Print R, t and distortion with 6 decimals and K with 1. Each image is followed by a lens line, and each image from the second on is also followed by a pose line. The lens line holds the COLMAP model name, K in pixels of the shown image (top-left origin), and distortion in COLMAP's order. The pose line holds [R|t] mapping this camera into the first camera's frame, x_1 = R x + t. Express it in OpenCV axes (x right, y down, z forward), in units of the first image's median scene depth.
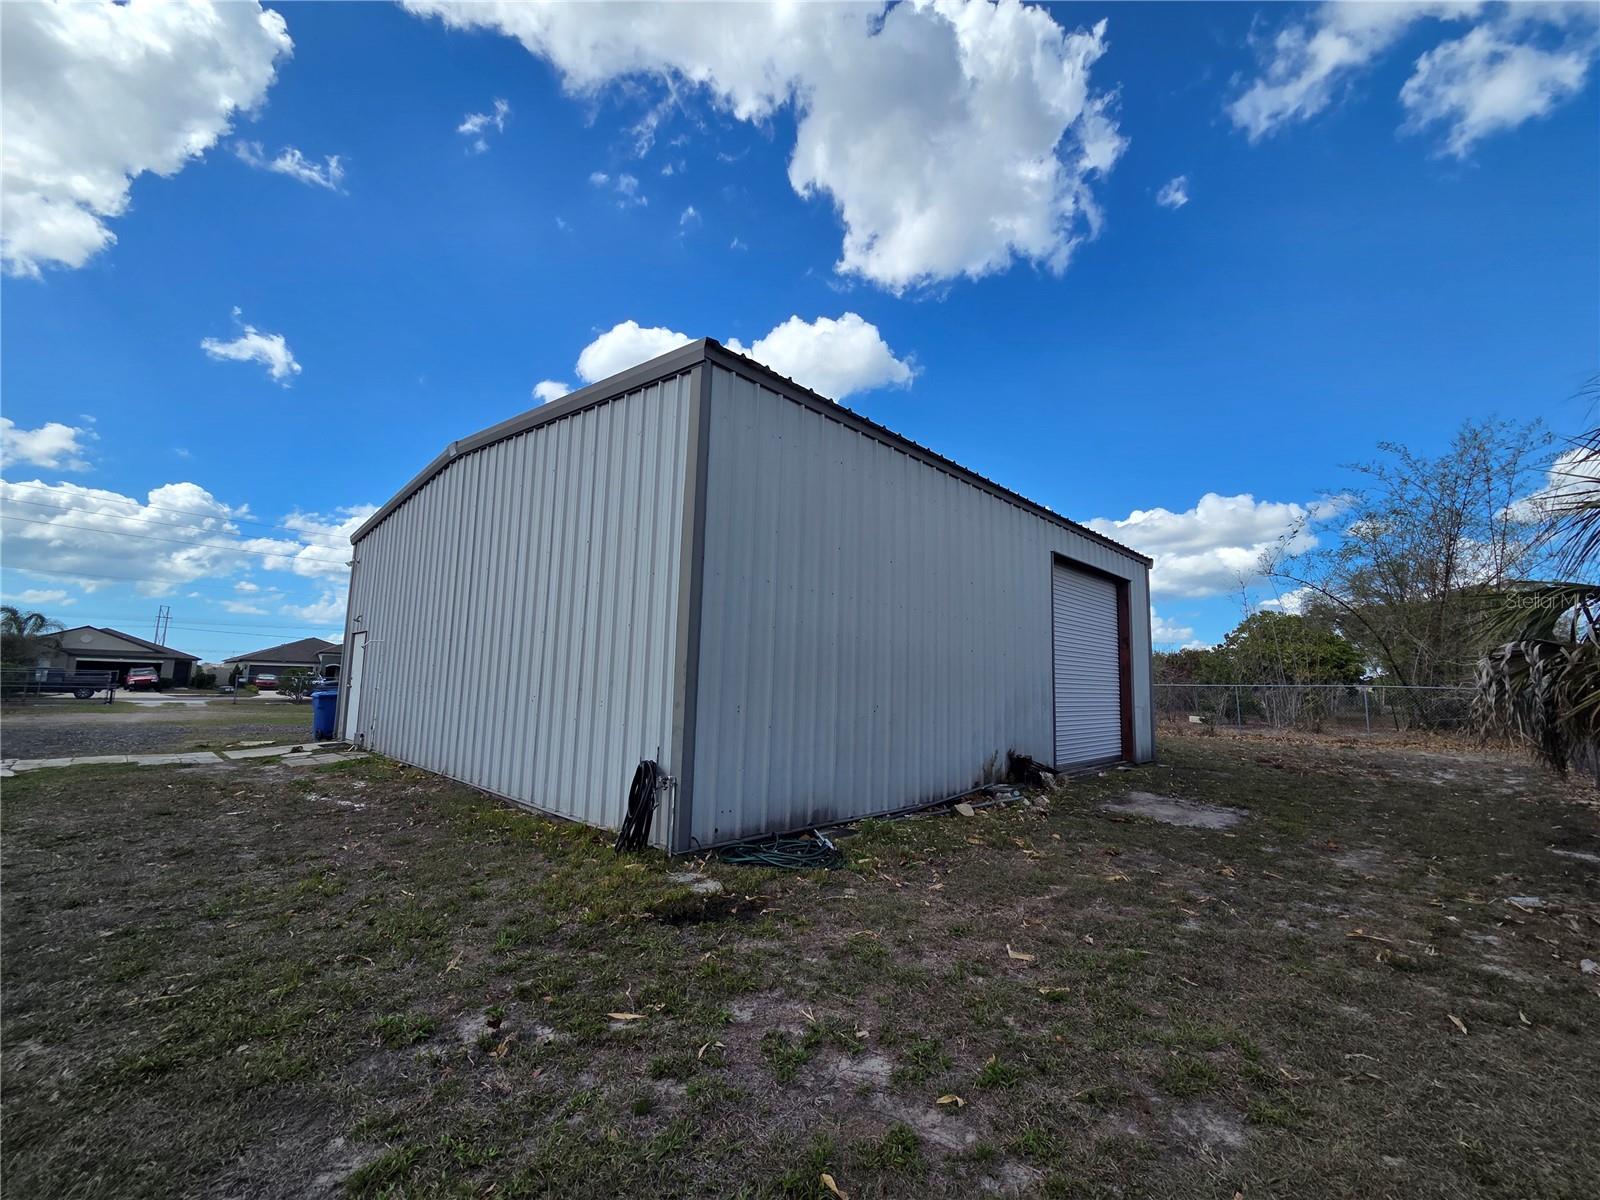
lens RADIAL K [[661.9, 0, 800.0], [0, 661.9, 600.0], [0, 0, 1]] dist [-0.000286, -0.000014]
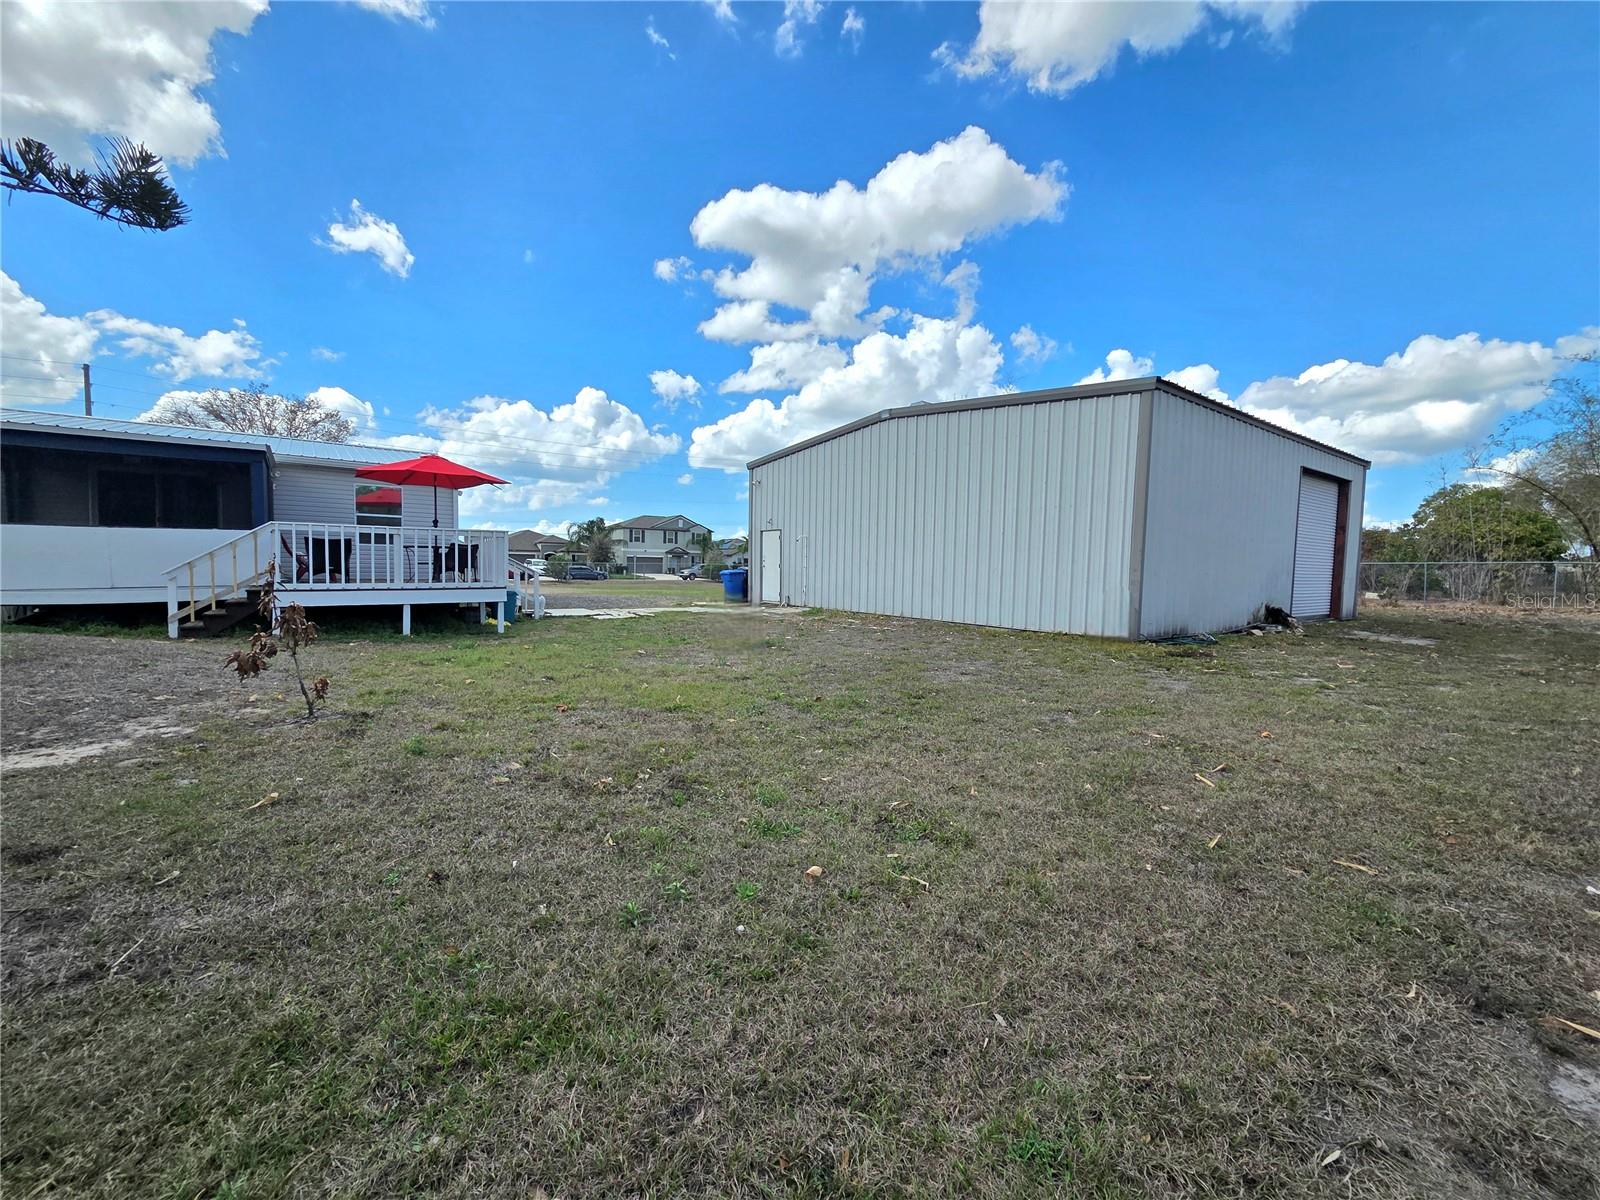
lens RADIAL K [[653.6, 0, 802.9], [0, 653.6, 644.4], [0, 0, 1]] dist [0.025253, 0.000082]
pose [[0.988423, 0.010554, -0.151359, -0.111568], [0.025845, 0.971288, 0.236497, -0.017349], [0.149509, -0.237671, 0.959771, -0.146692]]
